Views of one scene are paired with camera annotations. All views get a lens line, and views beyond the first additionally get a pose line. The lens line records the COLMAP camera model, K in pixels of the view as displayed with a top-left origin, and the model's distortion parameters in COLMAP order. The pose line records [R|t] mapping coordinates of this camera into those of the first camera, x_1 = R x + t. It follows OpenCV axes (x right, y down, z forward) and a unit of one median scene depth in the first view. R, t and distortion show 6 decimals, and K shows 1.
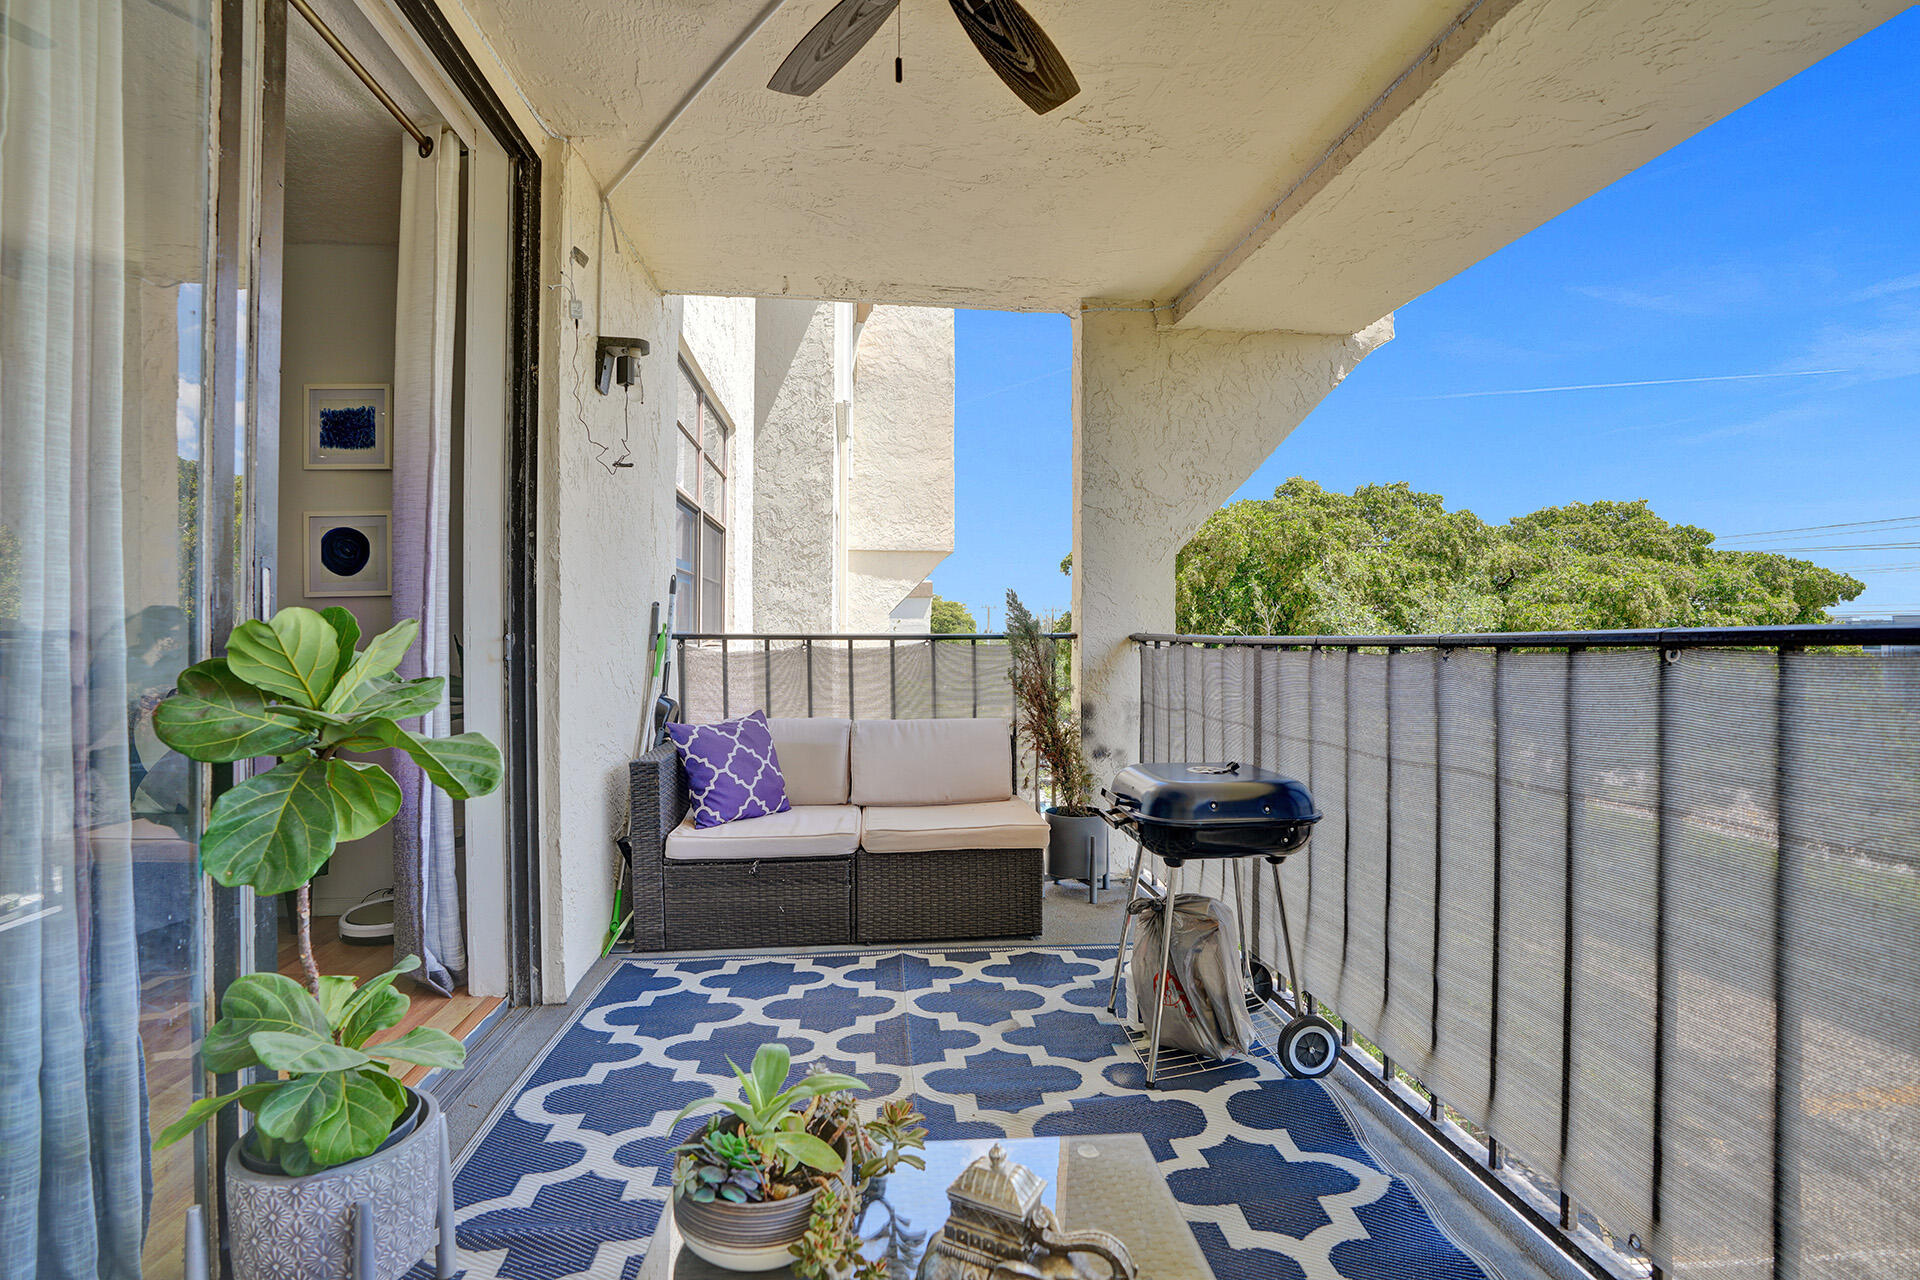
lens RADIAL K [[900.4, 0, 959.2], [0, 900.4, 632.9], [0, 0, 1]] dist [-0.050751, 0.020746]
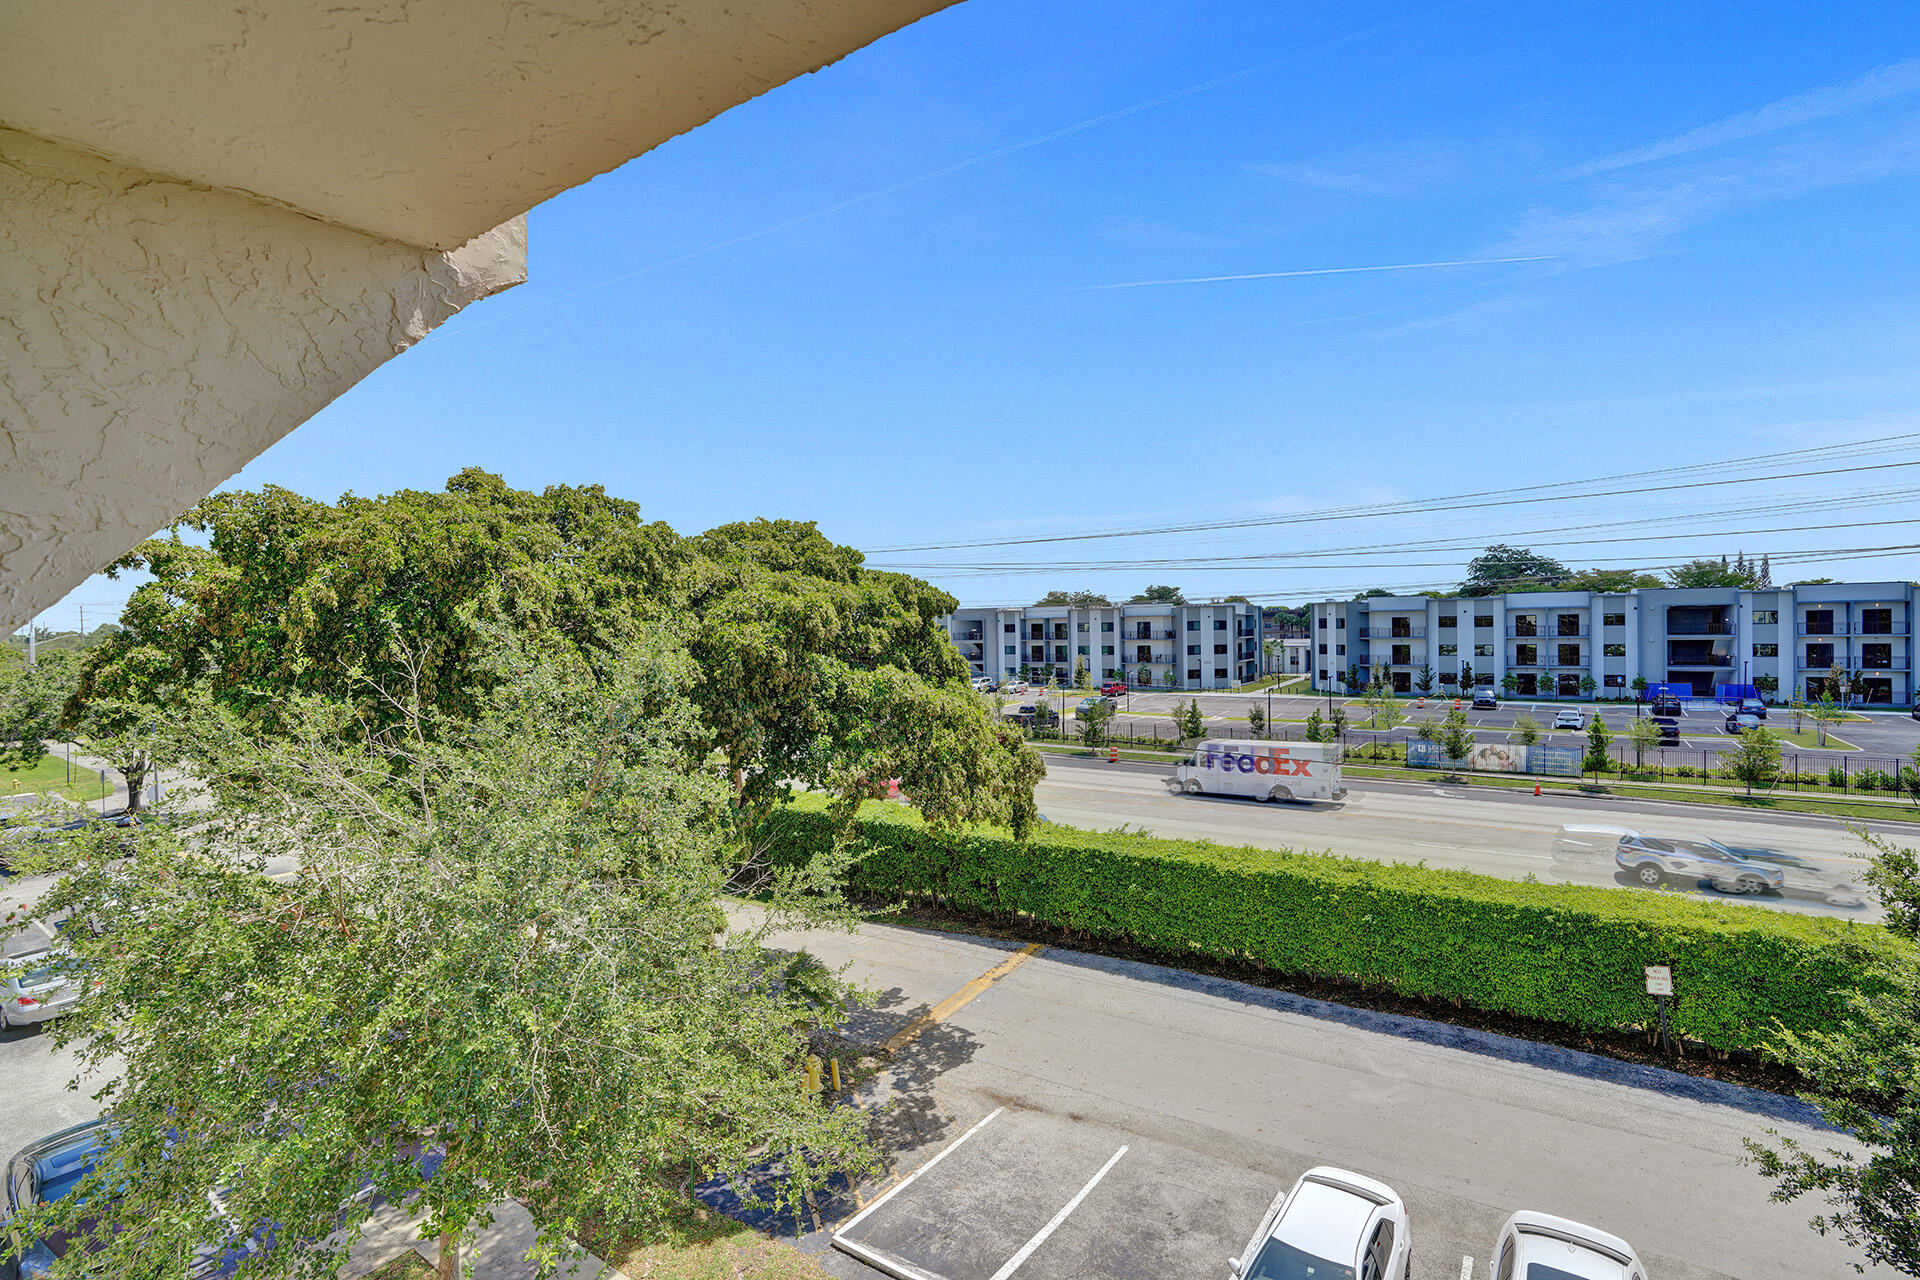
lens RADIAL K [[900.4, 0, 982.6], [0, 900.4, 618.2], [0, 0, 1]] dist [-0.050751, 0.020746]
pose [[0.653109, -0.015905, 0.757097, 0.070738], [0.020945, 0.999776, 0.002935, -0.032655], [-0.756974, 0.013941, 0.653296, 0.118728]]
